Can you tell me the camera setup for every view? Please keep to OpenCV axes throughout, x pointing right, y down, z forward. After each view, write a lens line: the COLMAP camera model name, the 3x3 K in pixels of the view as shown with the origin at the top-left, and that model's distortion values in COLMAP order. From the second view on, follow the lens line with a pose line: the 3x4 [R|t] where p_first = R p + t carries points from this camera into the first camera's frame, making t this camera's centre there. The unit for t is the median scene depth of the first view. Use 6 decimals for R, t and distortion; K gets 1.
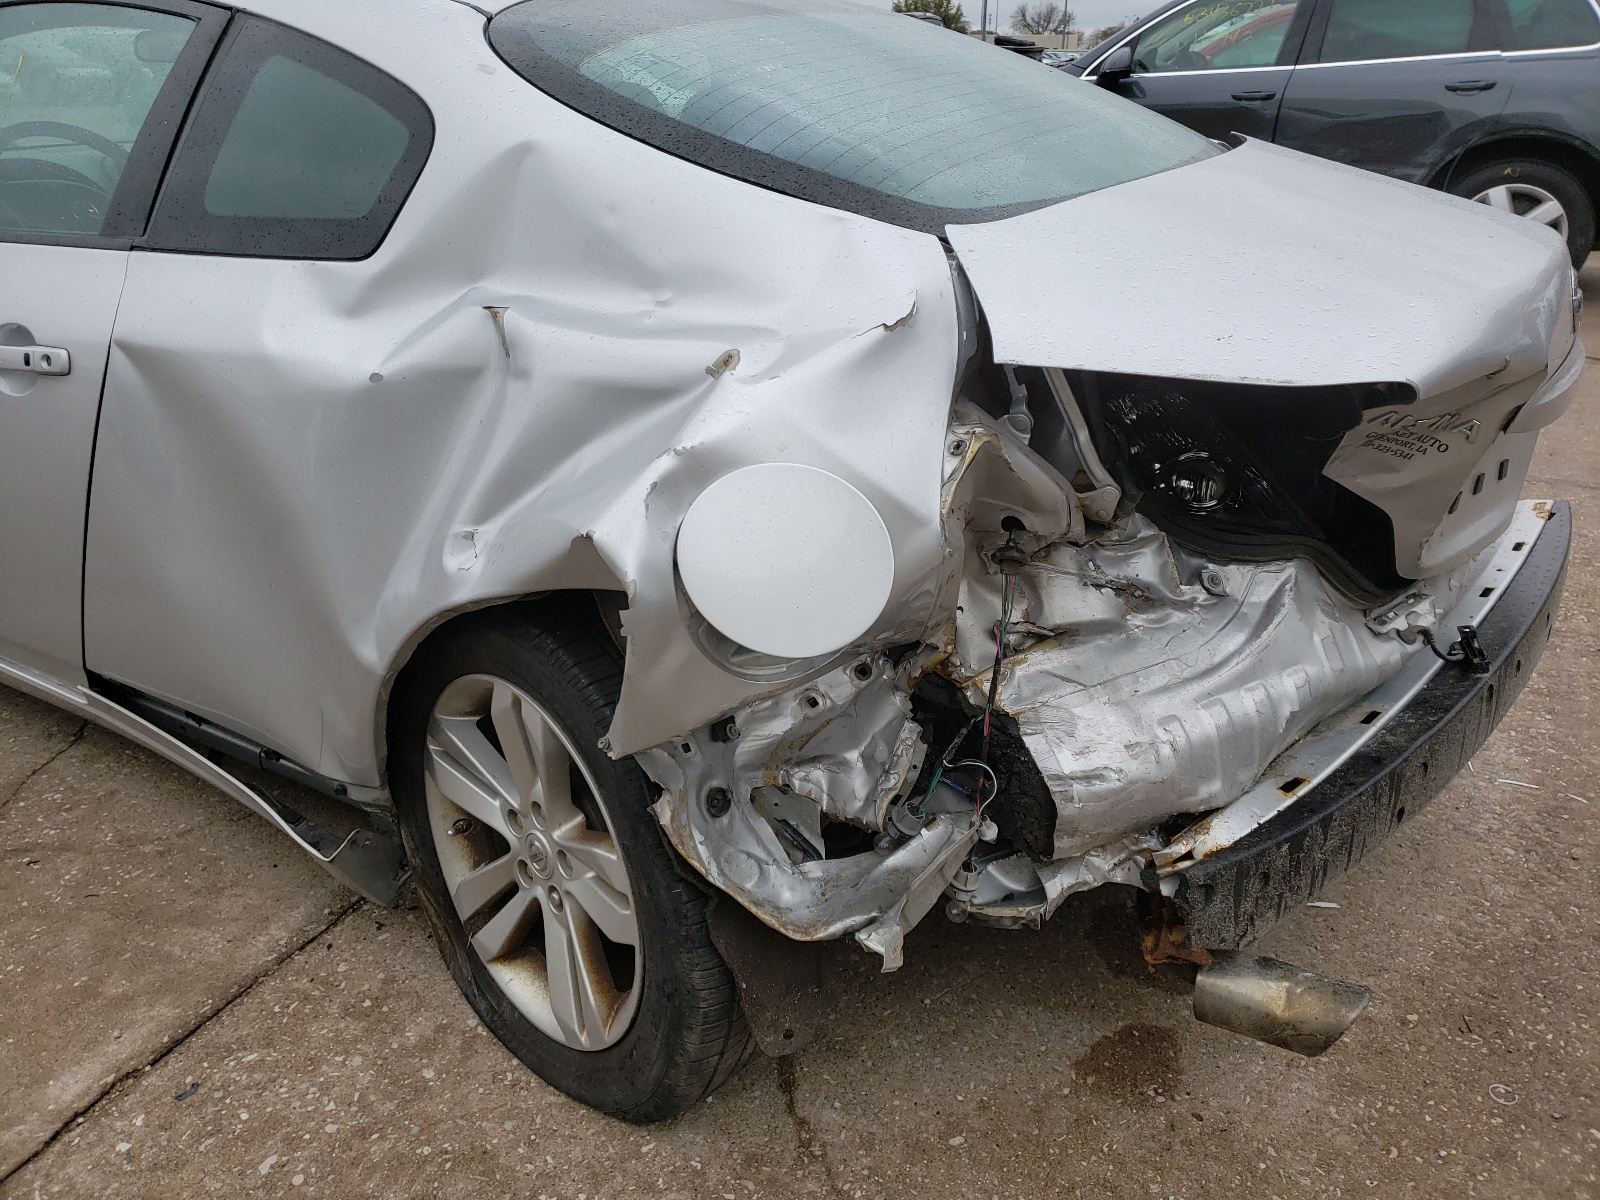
lens RADIAL K [[1228.3, 0, 815.9], [0, 1228.3, 563.7], [0, 0, 1]] dist [0.031890, -0.008654]
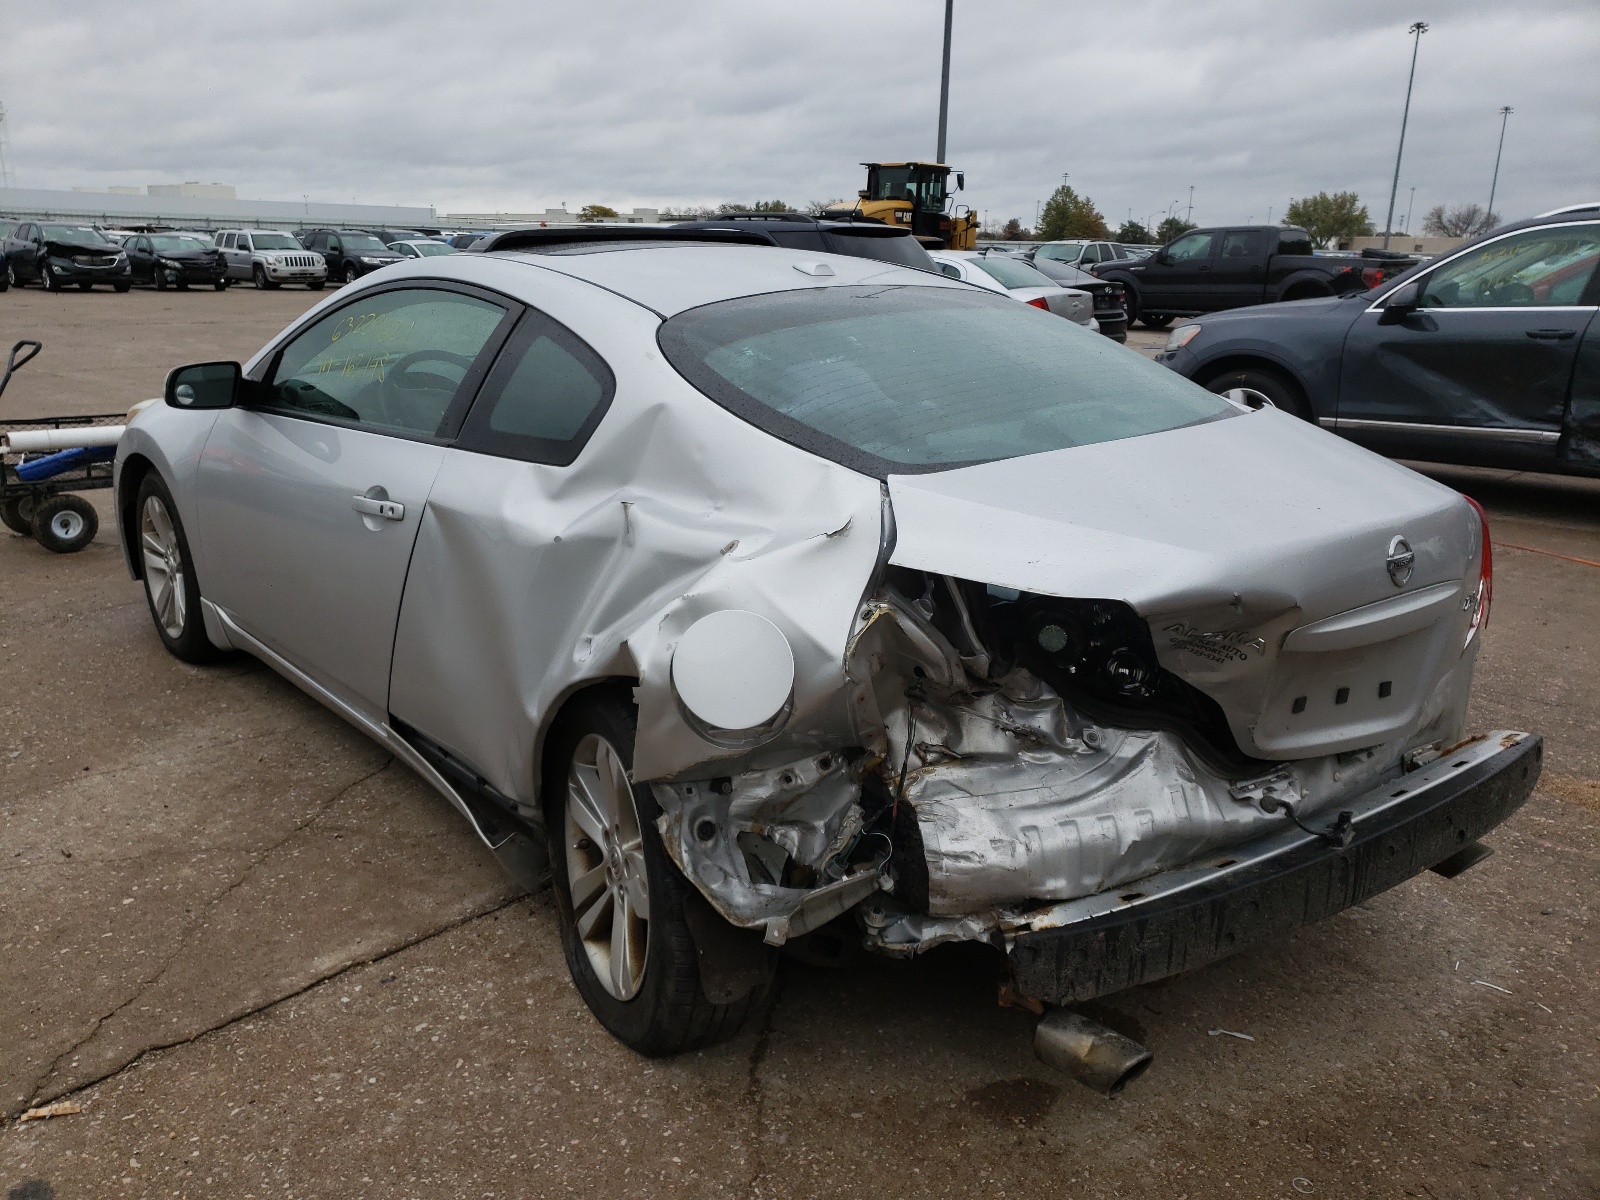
lens RADIAL K [[1228.3, 0, 797.9], [0, 1228.3, 605.2], [0, 0, 1]] dist [0.031890, -0.008654]
pose [[0.955249, 0.102115, -0.277617, 0.379635], [-0.132391, 0.986868, -0.092544, 0.039373], [0.264521, 0.125156, 0.956224, -0.416029]]
